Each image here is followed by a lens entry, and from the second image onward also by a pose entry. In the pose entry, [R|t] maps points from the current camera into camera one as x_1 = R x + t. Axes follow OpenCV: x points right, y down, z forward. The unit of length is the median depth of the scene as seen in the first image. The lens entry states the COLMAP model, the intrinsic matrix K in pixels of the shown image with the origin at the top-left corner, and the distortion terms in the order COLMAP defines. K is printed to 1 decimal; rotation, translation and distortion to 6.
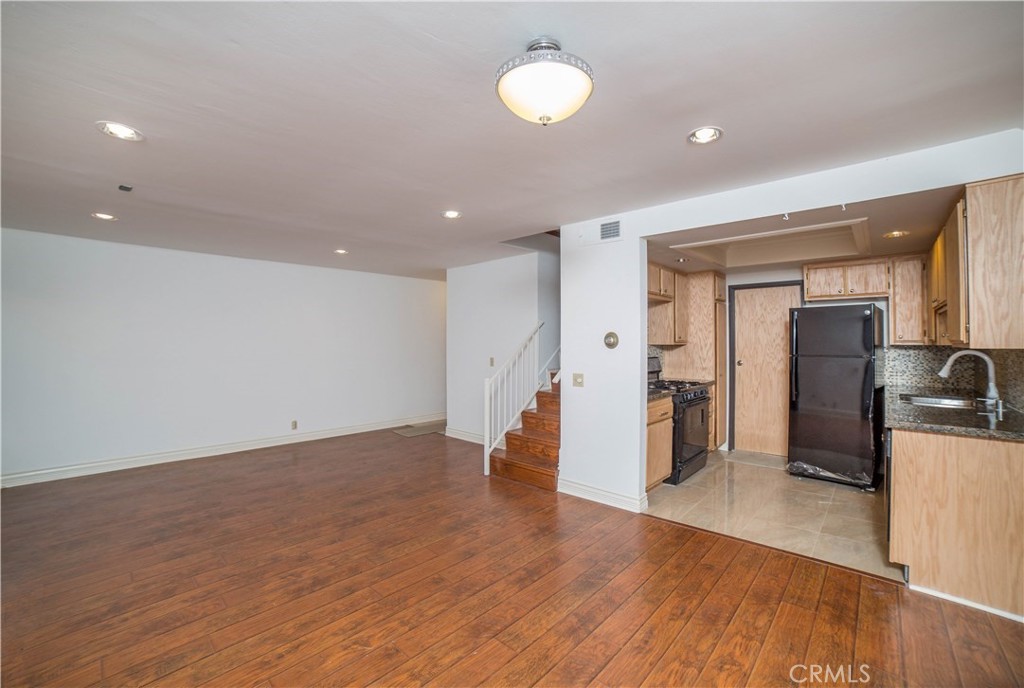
lens RADIAL K [[409.2, 0, 544.1], [0, 409.2, 343.7], [0, 0, 1]] dist [-0.034591, -0.000261]
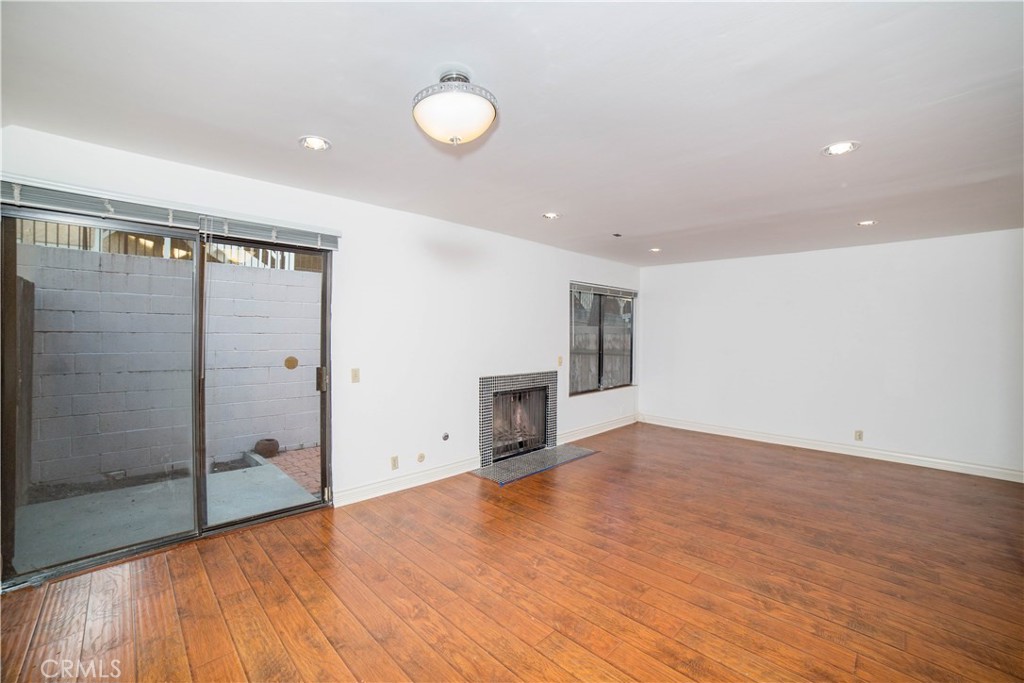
lens RADIAL K [[432.1, 0, 488.7], [0, 432.1, 332.6], [0, 0, 1]] dist [-0.040489, 0.002375]
pose [[-0.089254, -0.010396, -0.995955, 0.622195], [-0.008389, 0.999918, -0.009686, 0.010117], [0.995974, 0.007491, -0.089334, 0.620112]]
